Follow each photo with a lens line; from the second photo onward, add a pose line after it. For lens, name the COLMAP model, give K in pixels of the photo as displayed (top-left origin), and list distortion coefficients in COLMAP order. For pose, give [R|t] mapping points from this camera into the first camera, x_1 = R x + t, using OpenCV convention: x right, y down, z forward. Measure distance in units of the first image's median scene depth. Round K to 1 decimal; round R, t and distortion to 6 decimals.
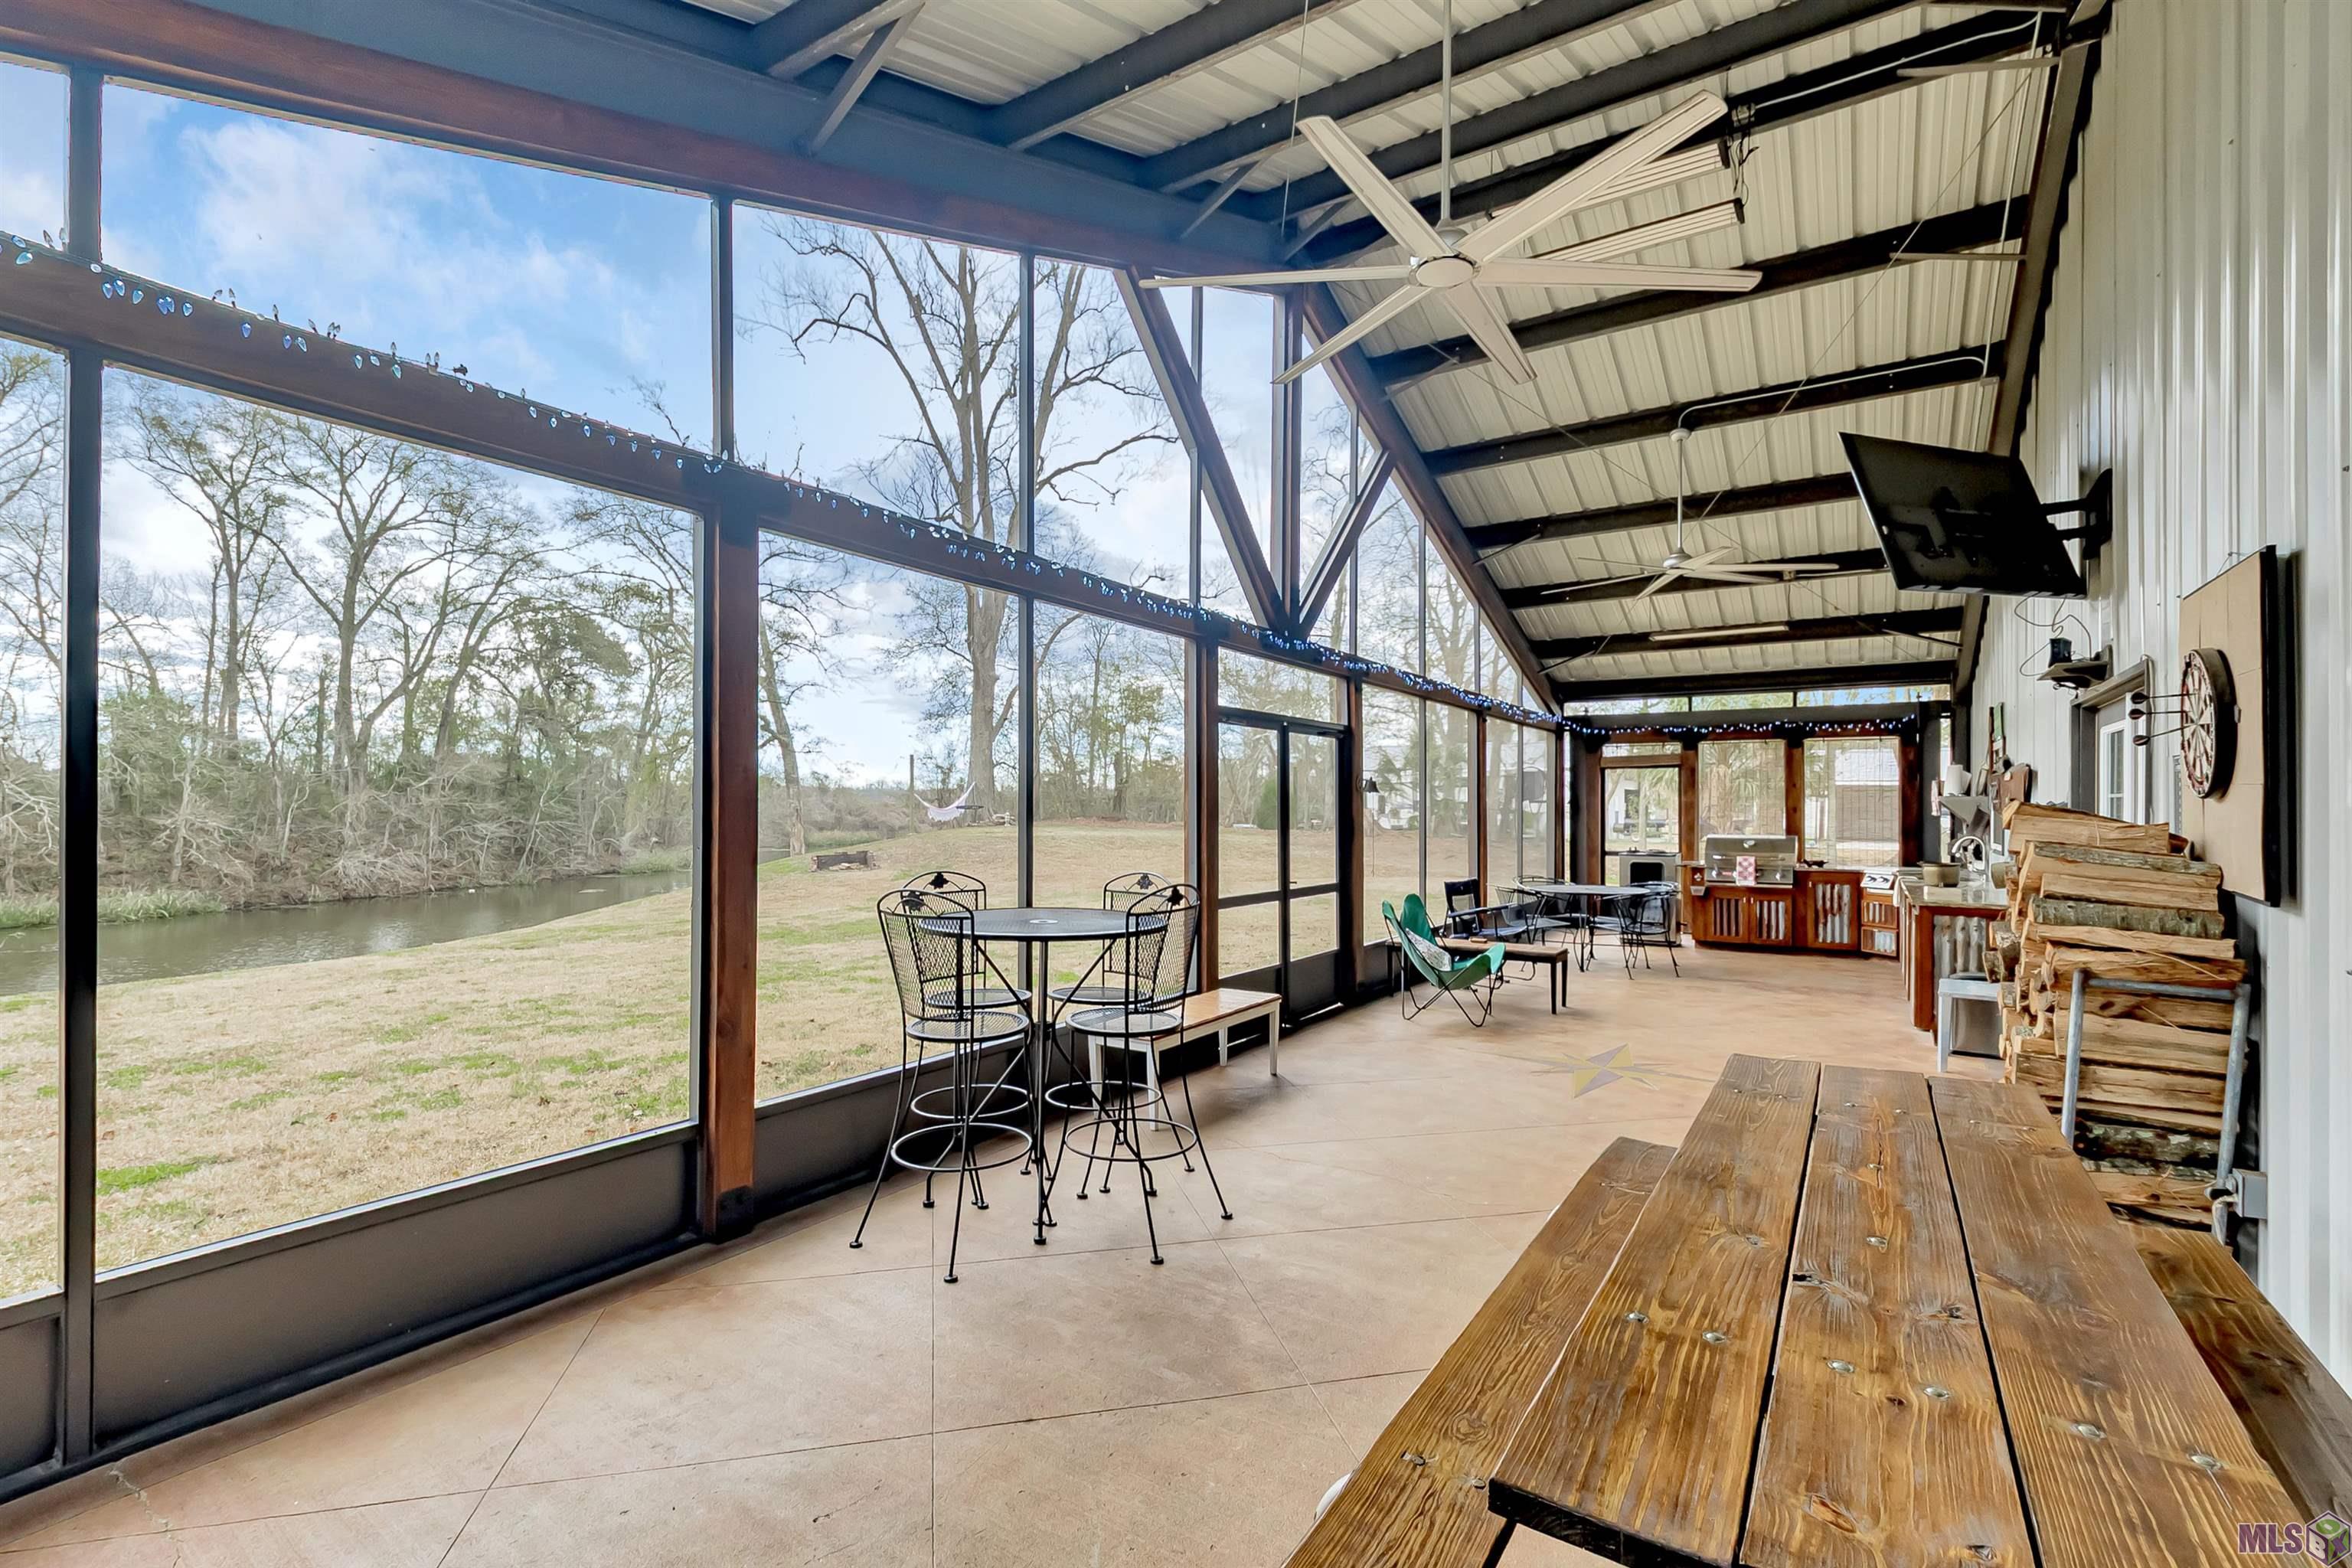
lens RADIAL K [[1067.7, 0, 1194.1], [0, 1067.7, 799.8], [0, 0, 1]] dist [-0.006317, 0.002486]
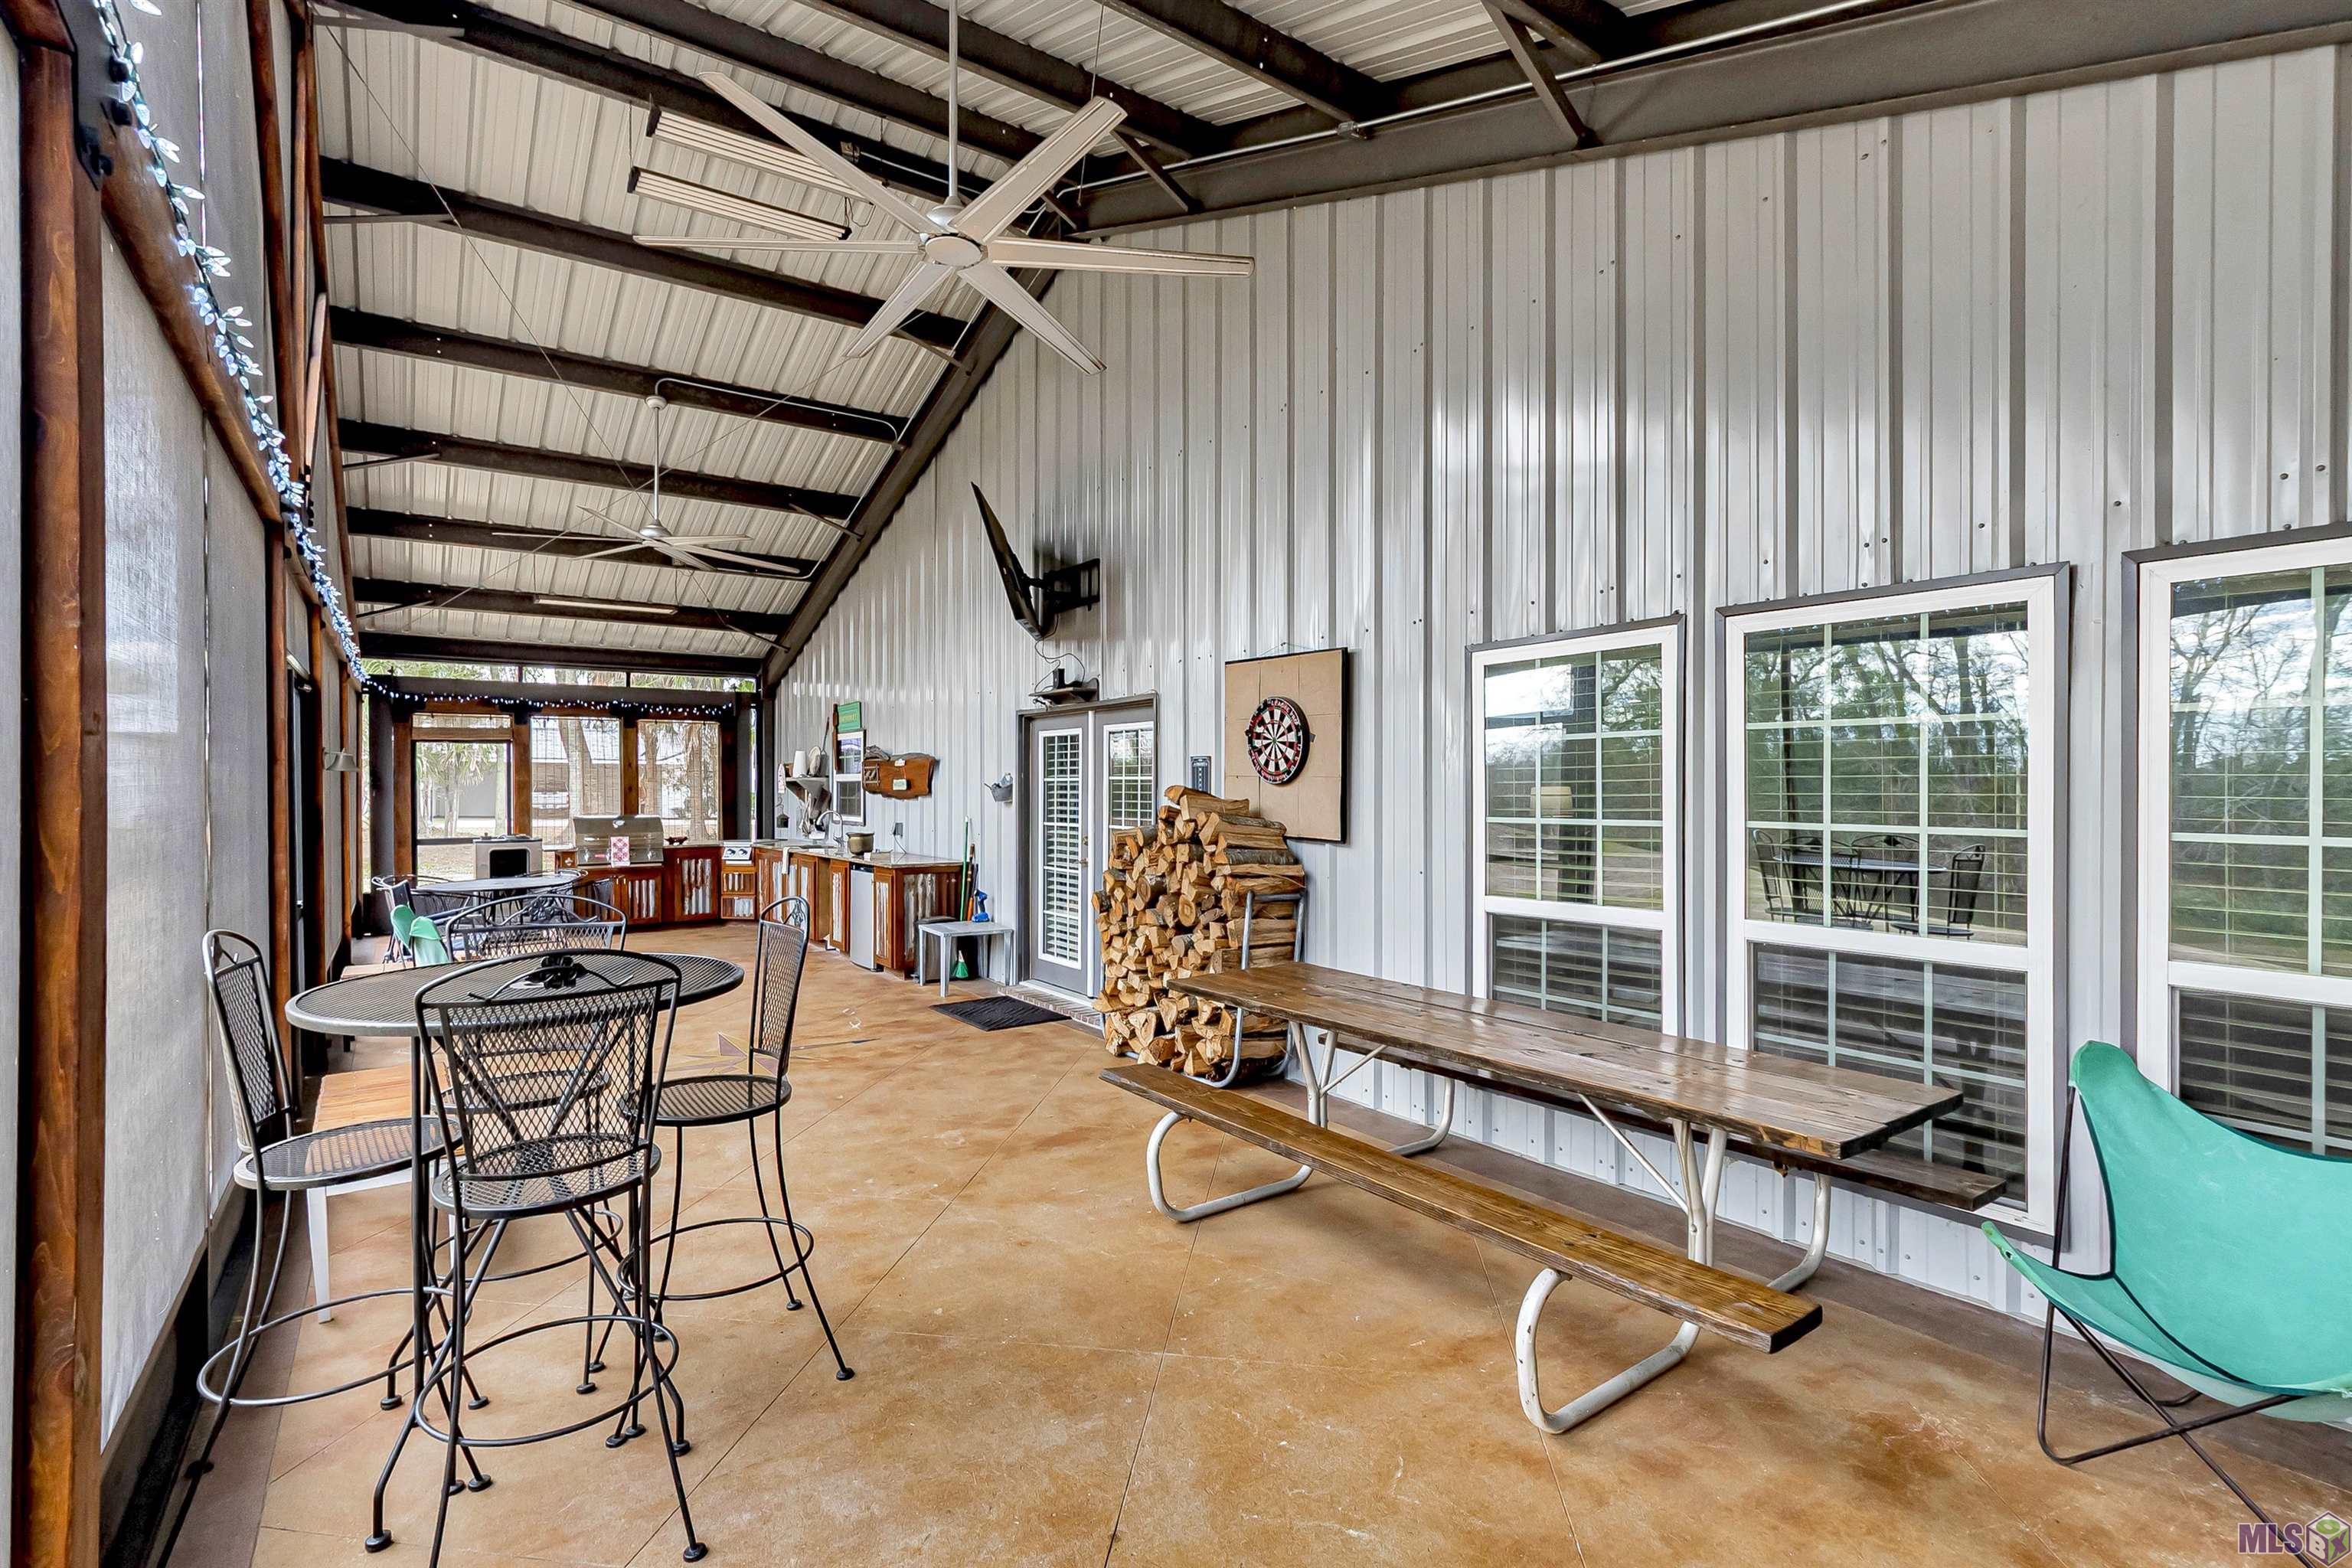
lens RADIAL K [[1067.7, 0, 1193.1], [0, 1067.7, 786.7], [0, 0, 1]] dist [-0.006317, 0.002486]
pose [[0.362085, -0.005066, 0.932131, -0.209798], [-0.004005, 0.999968, 0.006990, -0.002339], [-0.932136, -0.006265, 0.362053, 0.152490]]
